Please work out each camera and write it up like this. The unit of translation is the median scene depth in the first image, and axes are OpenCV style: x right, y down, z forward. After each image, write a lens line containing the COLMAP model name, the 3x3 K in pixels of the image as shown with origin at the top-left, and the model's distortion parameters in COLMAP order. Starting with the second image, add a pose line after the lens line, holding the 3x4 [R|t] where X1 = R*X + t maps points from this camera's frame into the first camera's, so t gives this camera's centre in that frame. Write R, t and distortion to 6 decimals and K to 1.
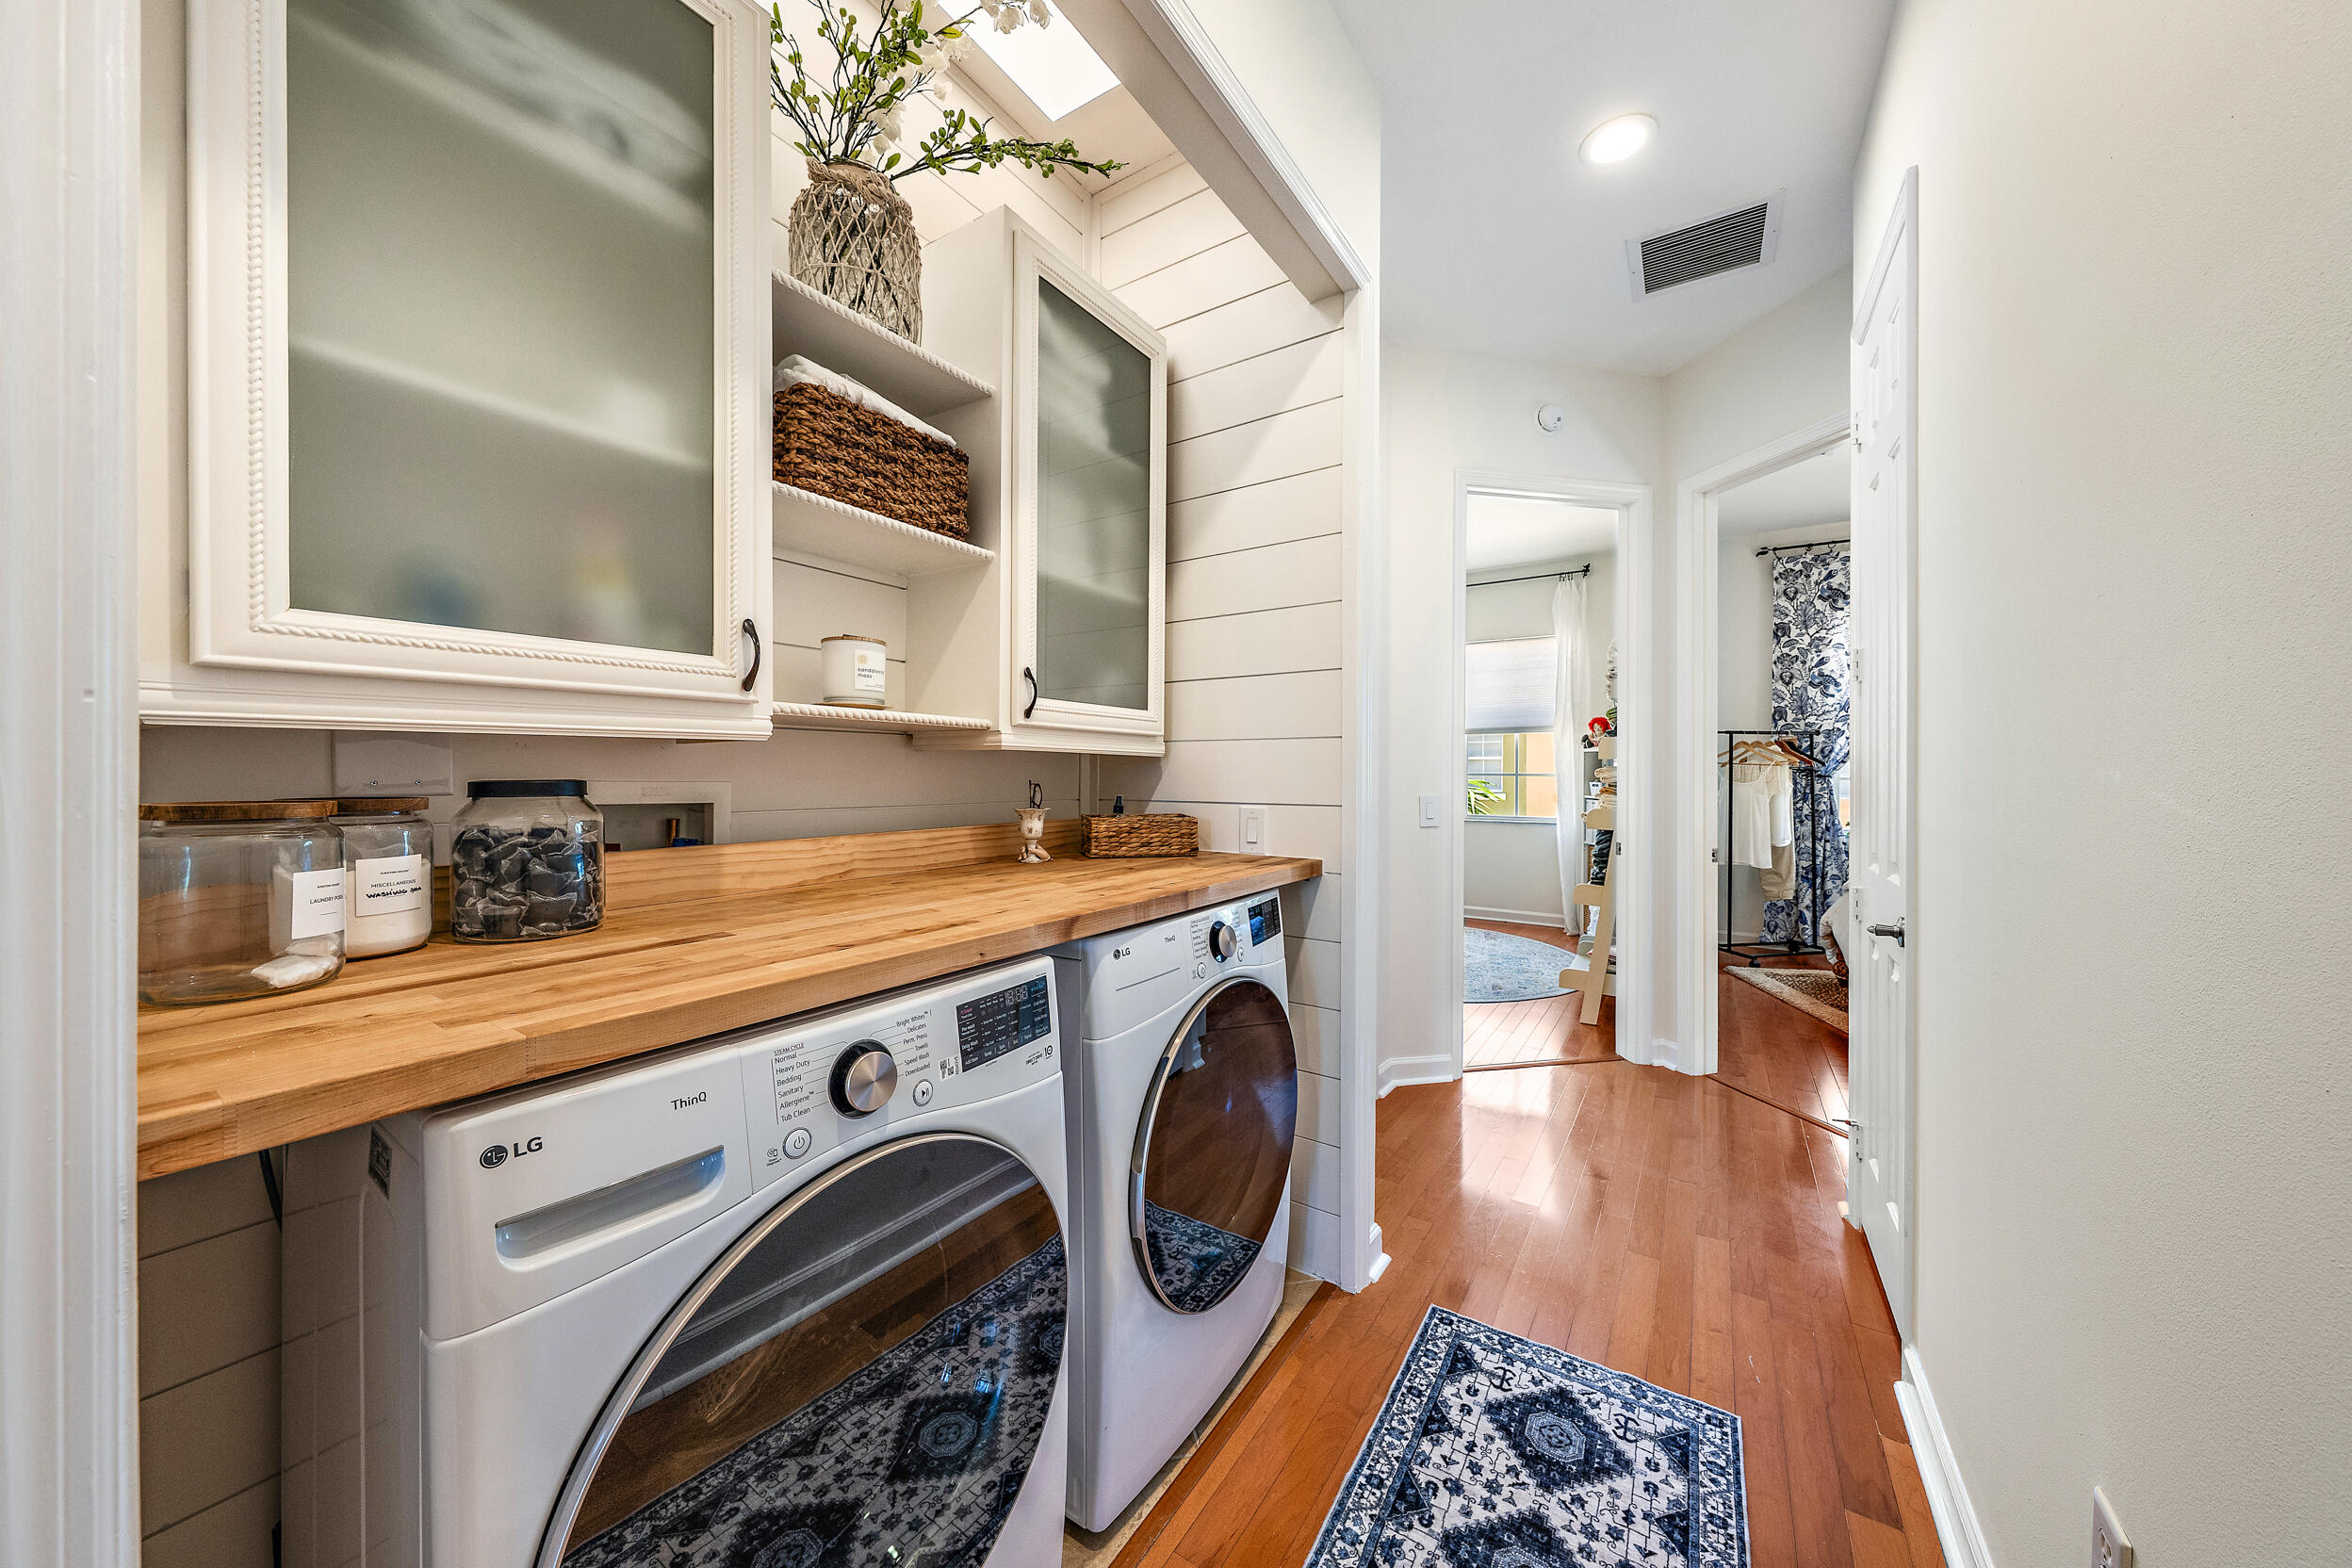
lens RADIAL K [[794.5, 0, 1173.0], [0, 794.5, 776.4], [0, 0, 1]] dist [-0.006475, 0.000071]
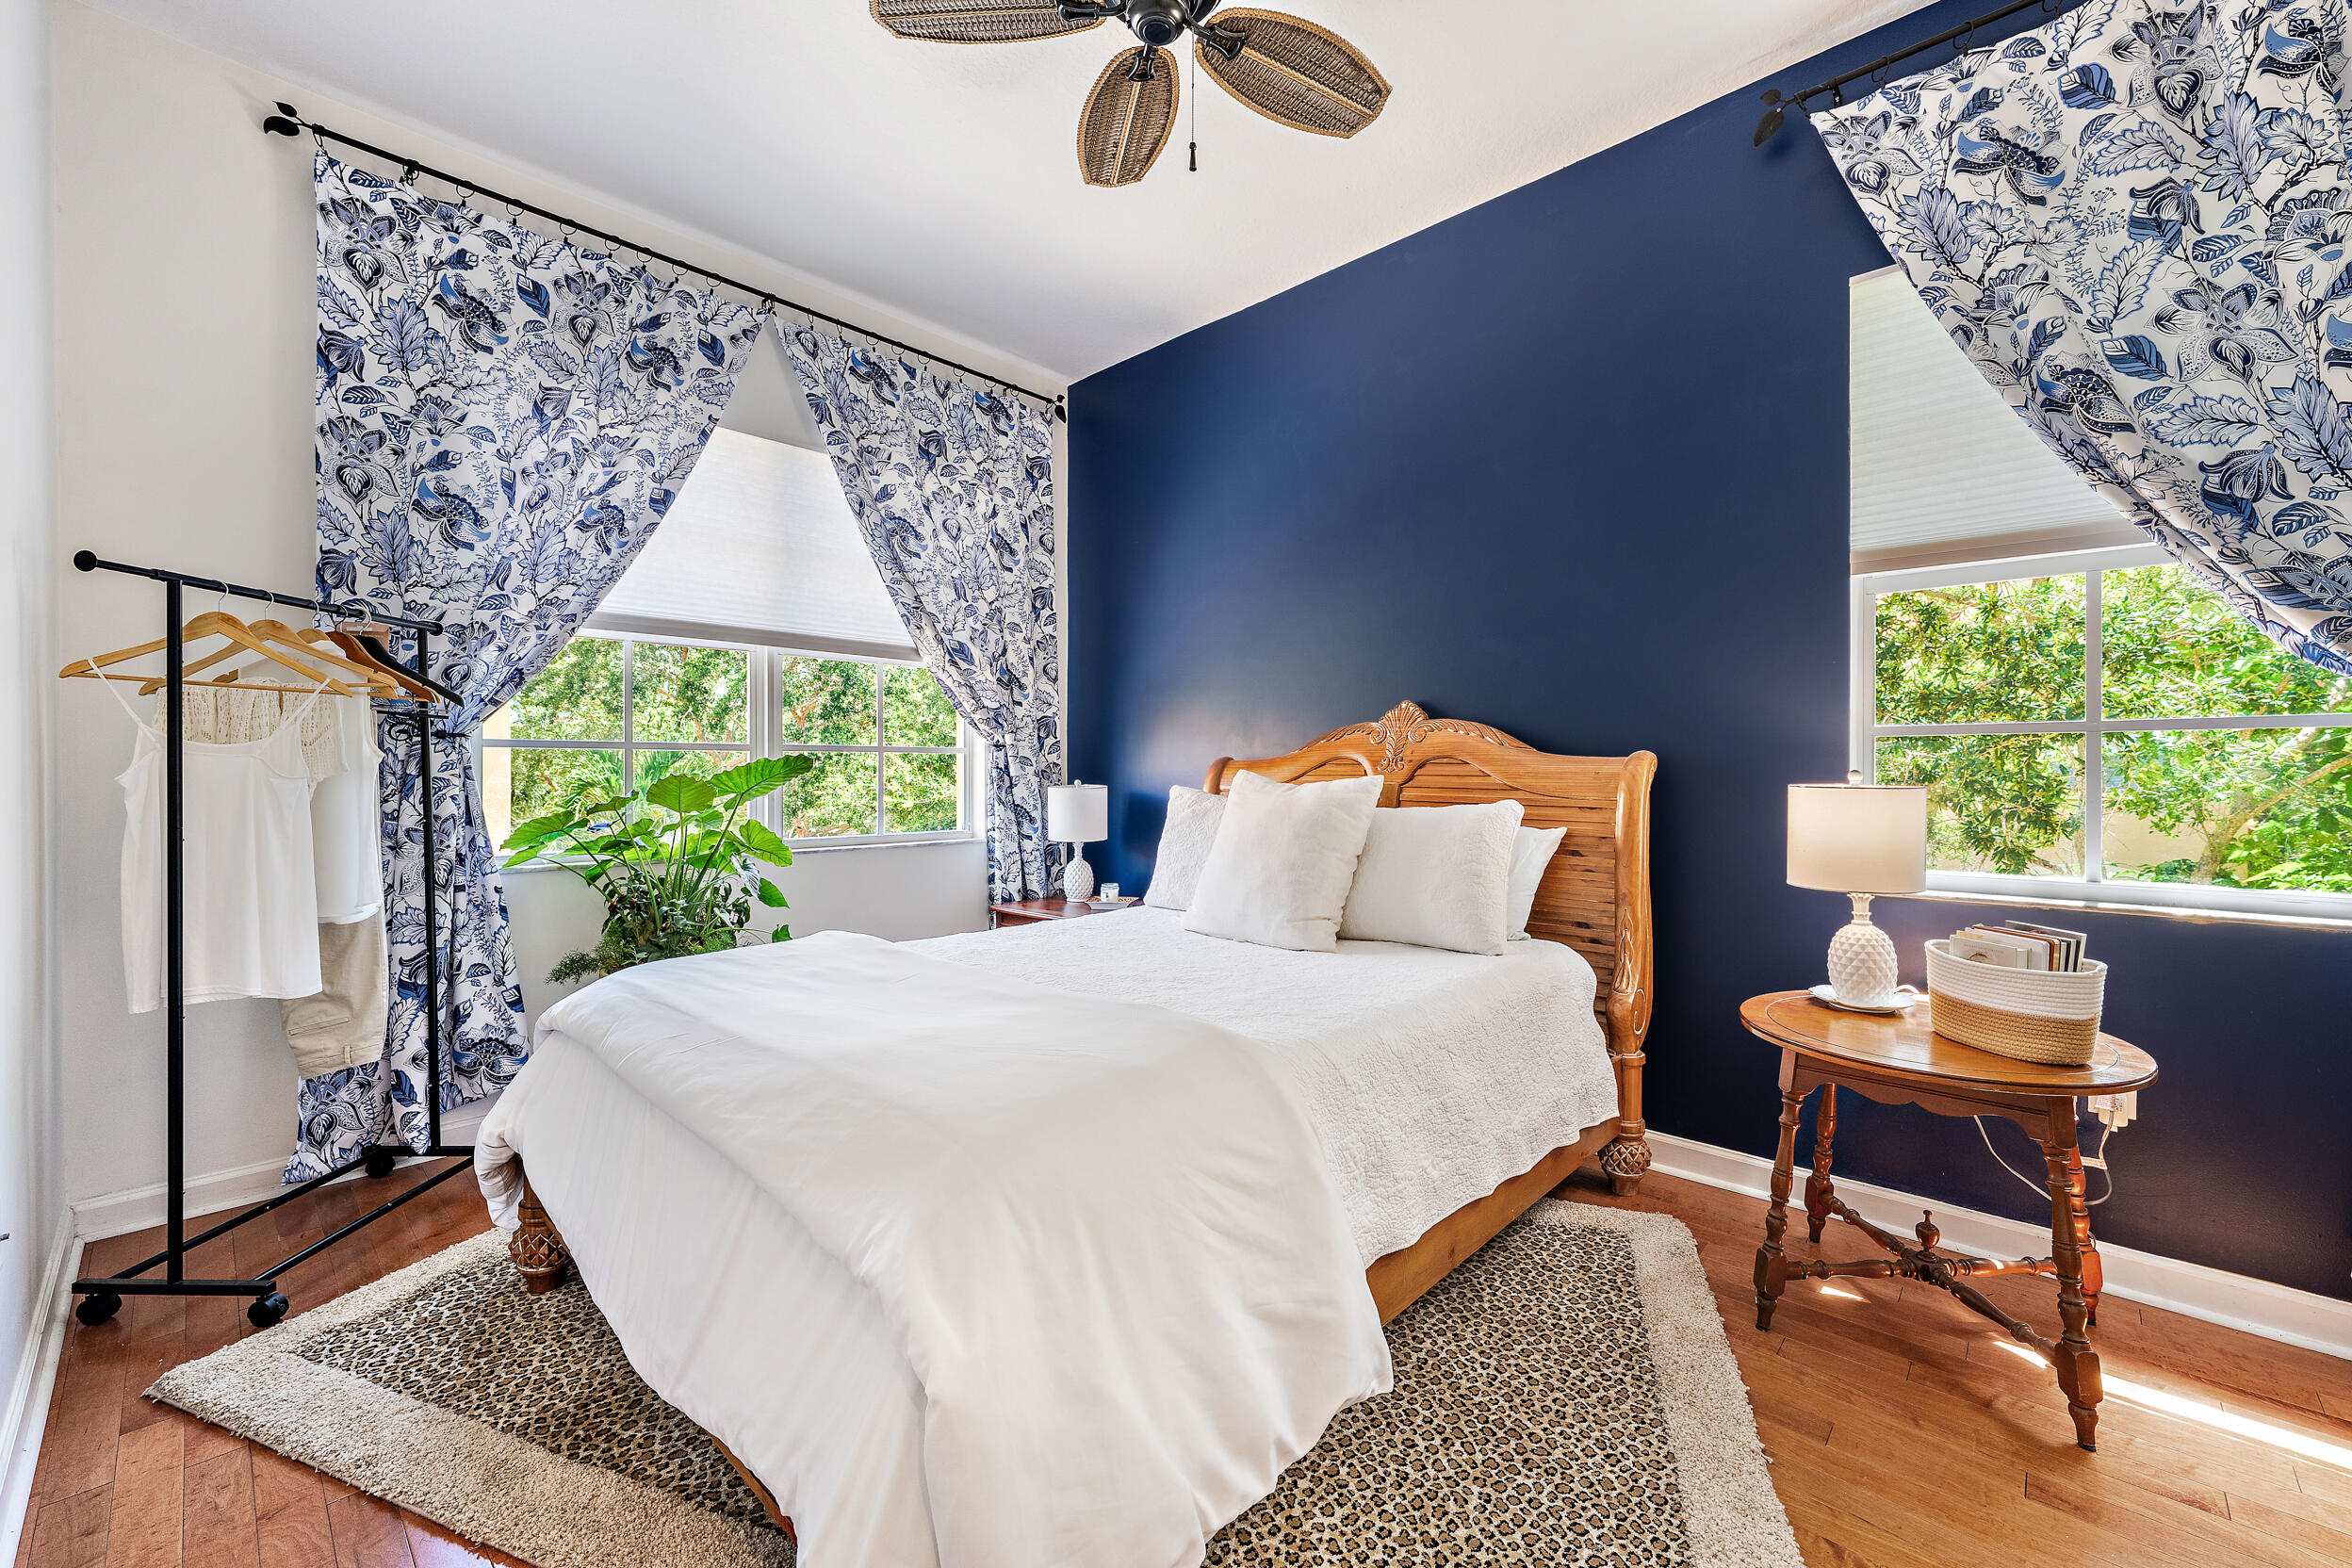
lens RADIAL K [[926.0, 0, 1177.1], [0, 926.0, 773.0], [0, 0, 1]] dist [-0.002009, 0.000736]
pose [[0.156536, -0.005958, 0.987654, 0.399100], [0.004655, 0.999975, 0.005295, 0.019286], [-0.987661, 0.003769, 0.156560, 0.543556]]
